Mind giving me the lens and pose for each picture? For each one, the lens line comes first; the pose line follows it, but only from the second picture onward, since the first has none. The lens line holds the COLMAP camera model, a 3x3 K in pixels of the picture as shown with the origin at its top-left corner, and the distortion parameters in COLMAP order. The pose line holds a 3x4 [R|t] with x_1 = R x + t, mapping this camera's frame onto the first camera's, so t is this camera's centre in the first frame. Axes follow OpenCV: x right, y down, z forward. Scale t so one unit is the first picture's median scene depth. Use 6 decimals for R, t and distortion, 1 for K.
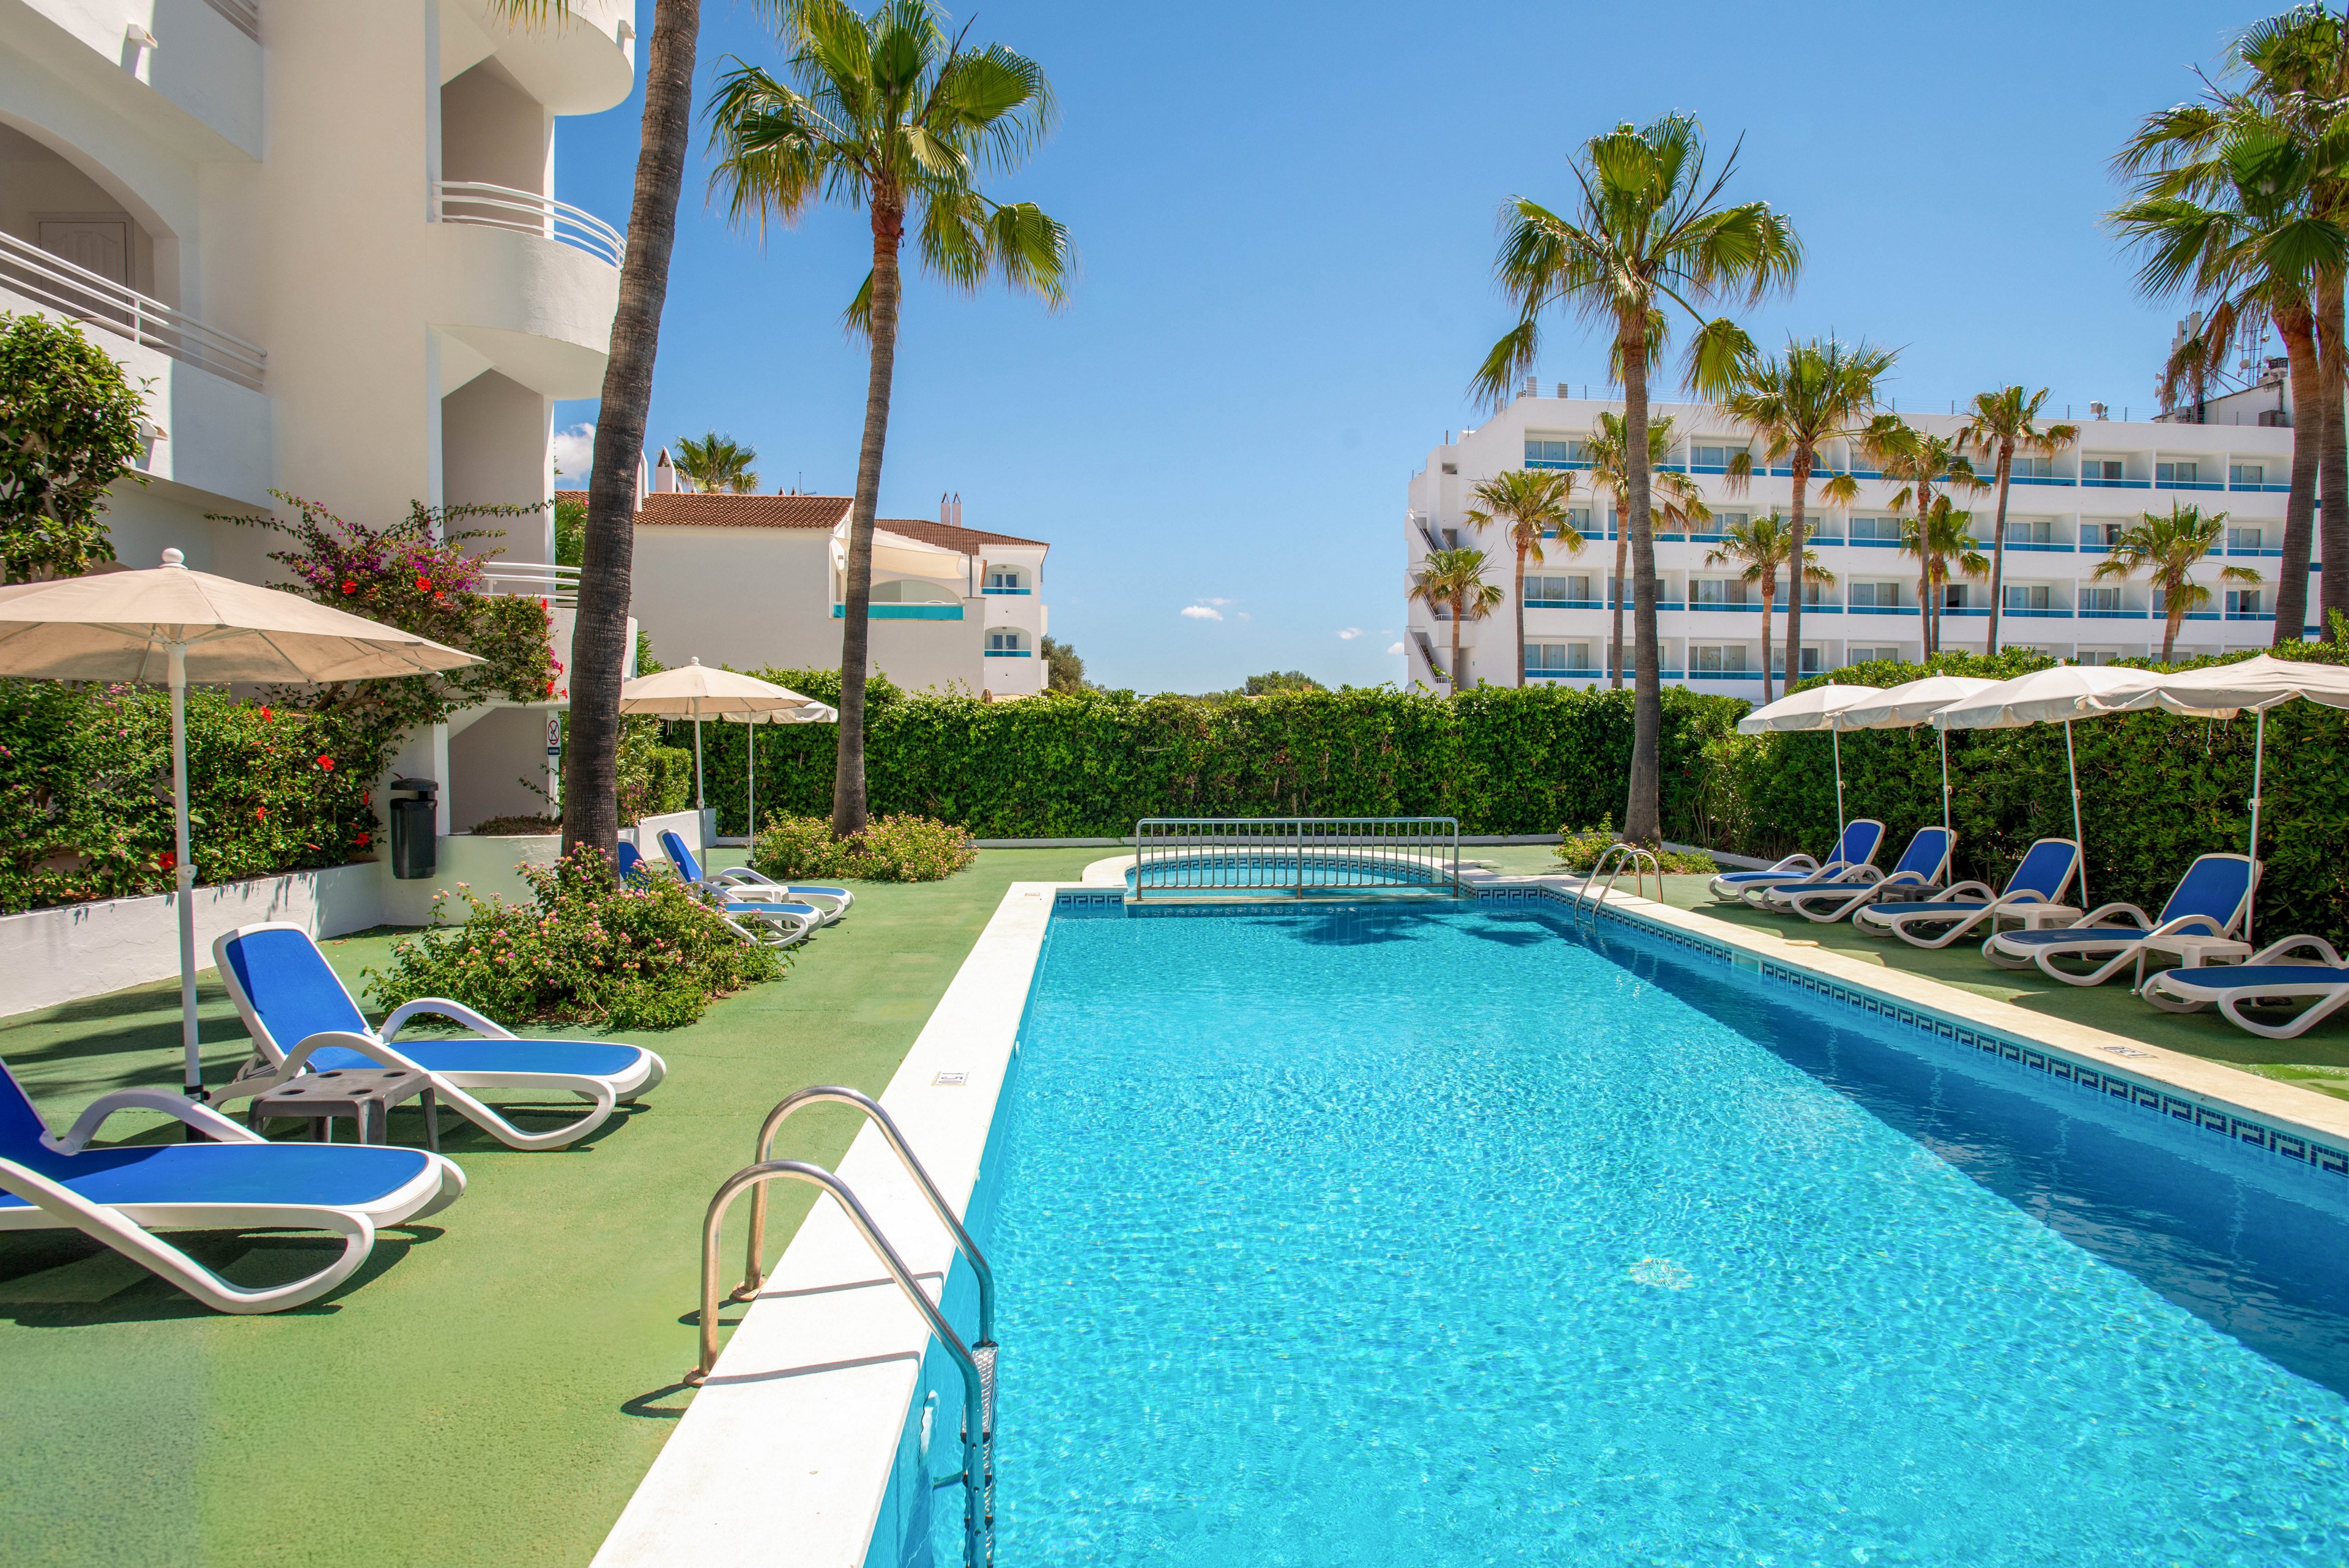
lens RADIAL K [[1200.8, 0, 1170.4], [0, 1200.8, 734.3], [0, 0, 1]] dist [-0.036393, 0.030252]
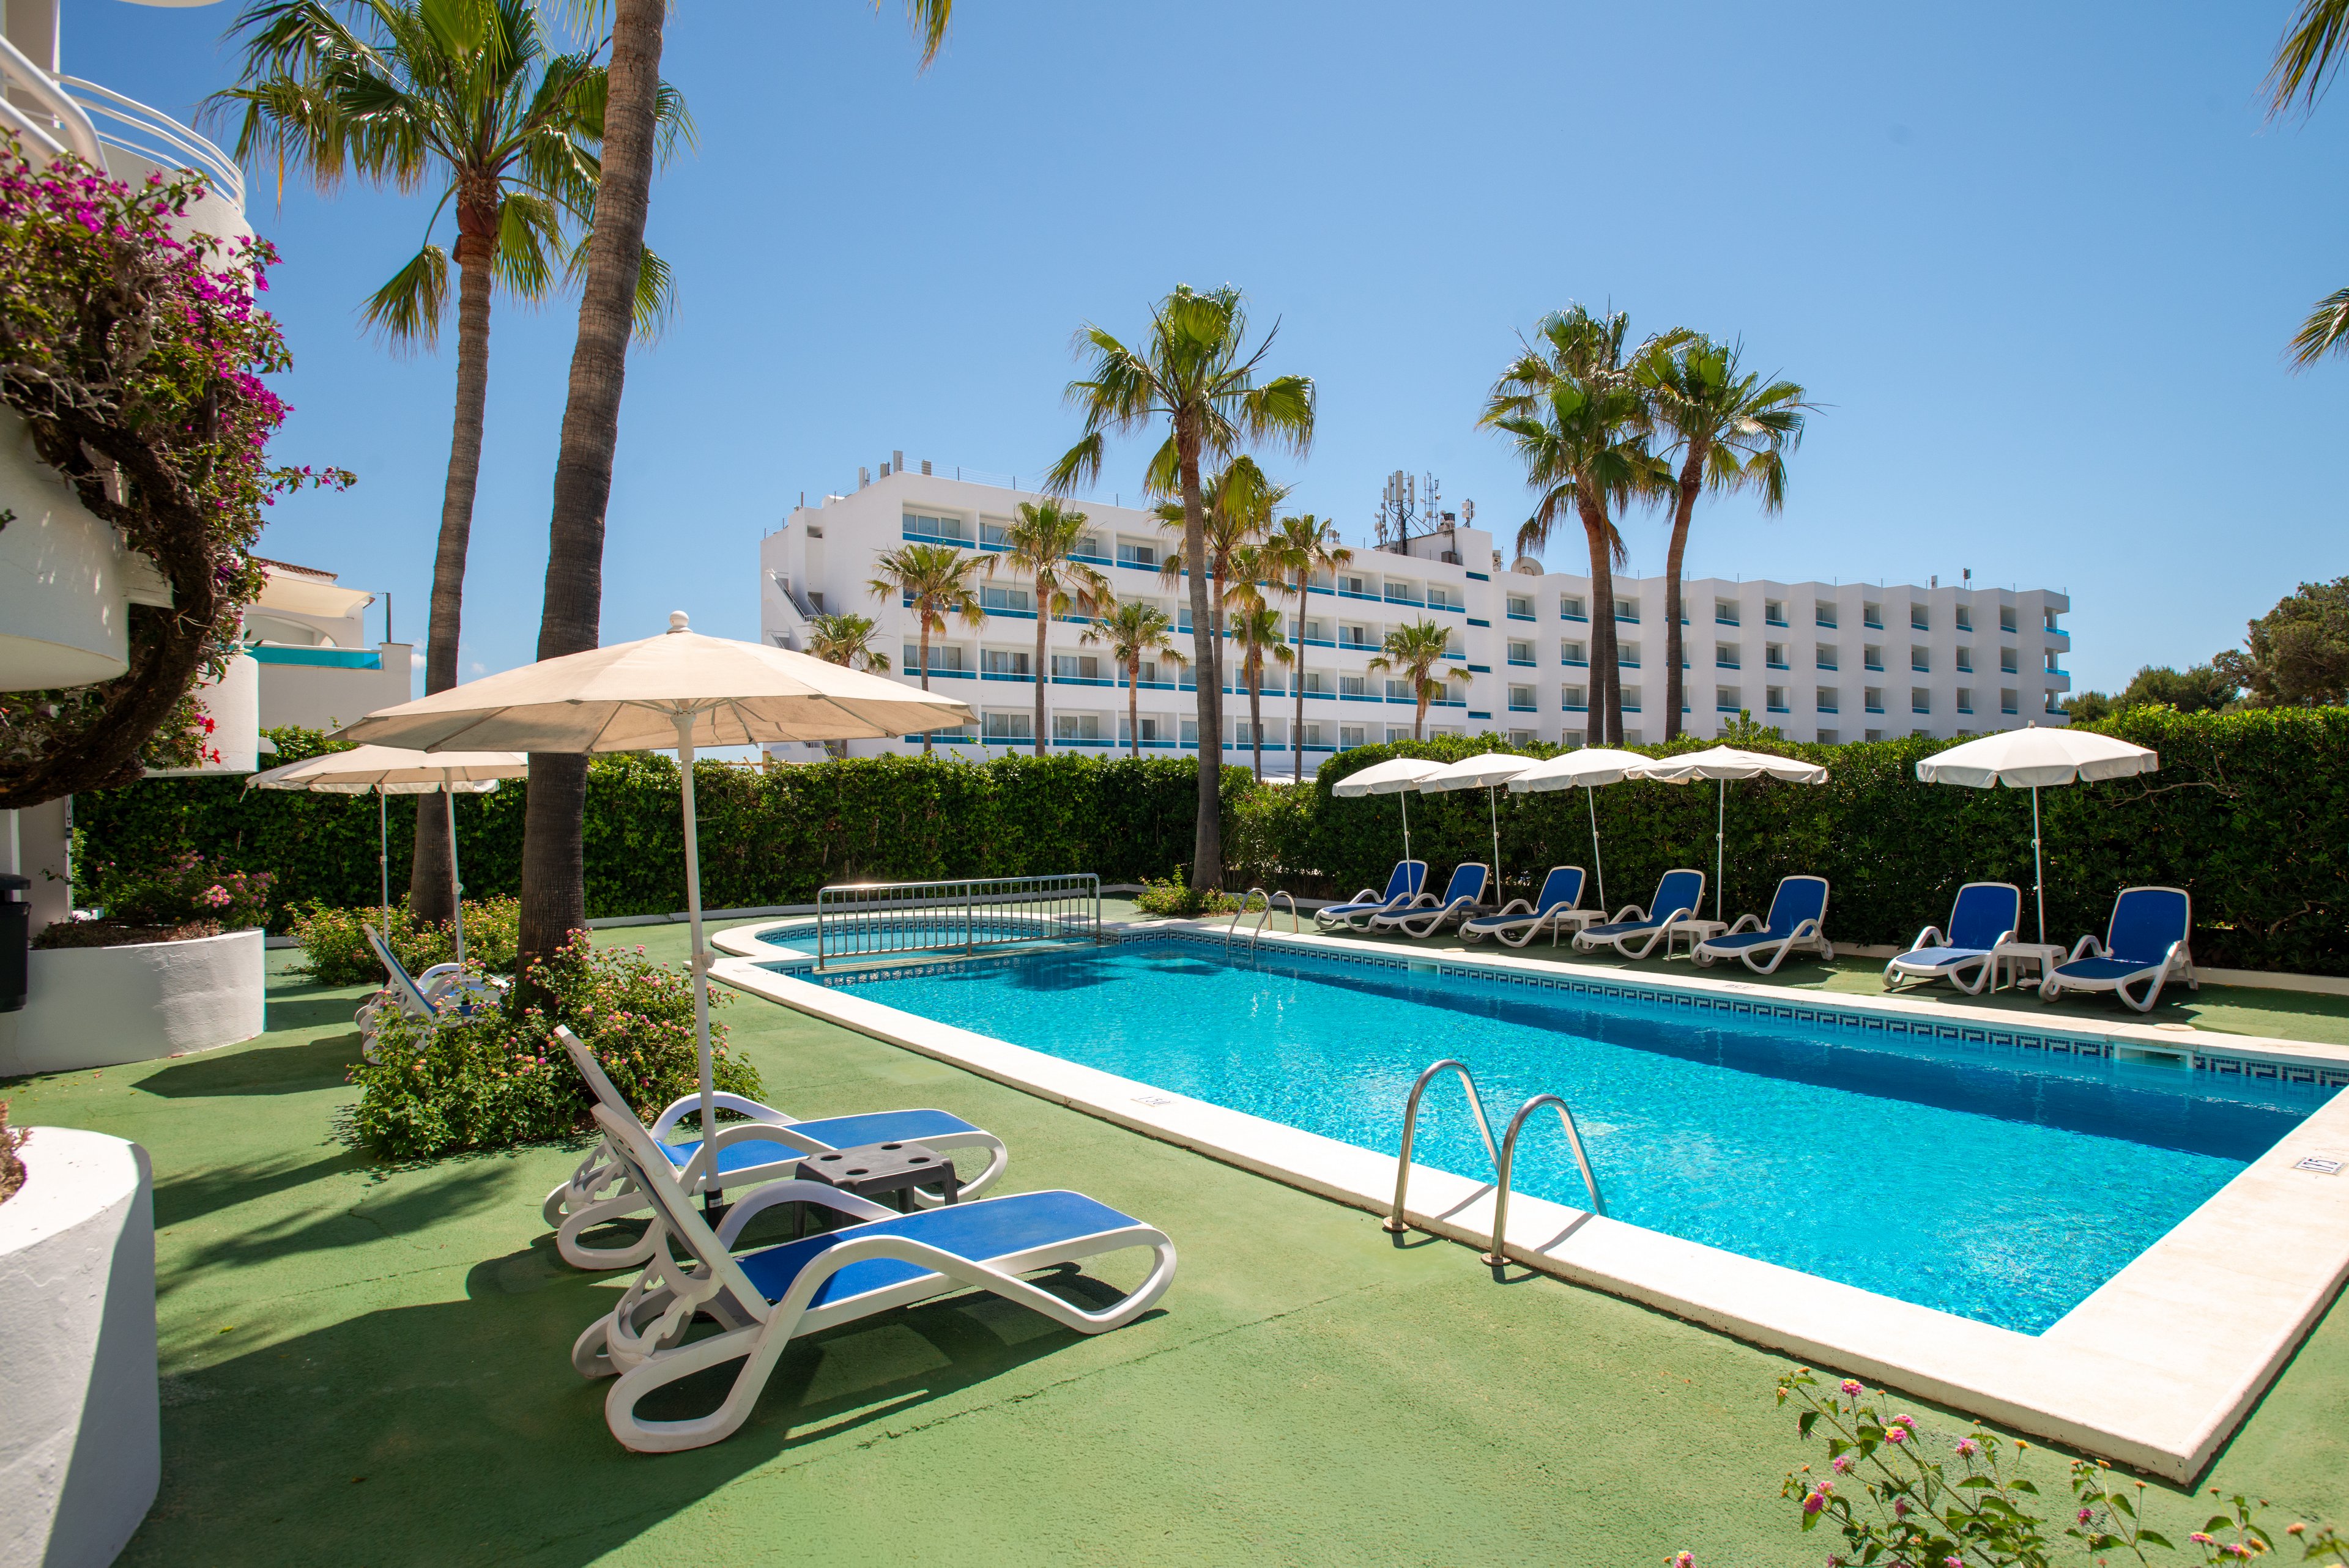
lens RADIAL K [[1194.6, 0, 1182.7], [0, 1194.6, 743.4], [0, 0, 1]] dist [-0.036732, 0.025387]
pose [[0.862227, 0.011220, 0.506398, -0.157690], [0.012201, 0.999004, -0.042910, -0.002068], [-0.506375, 0.043177, 0.861231, -0.006601]]
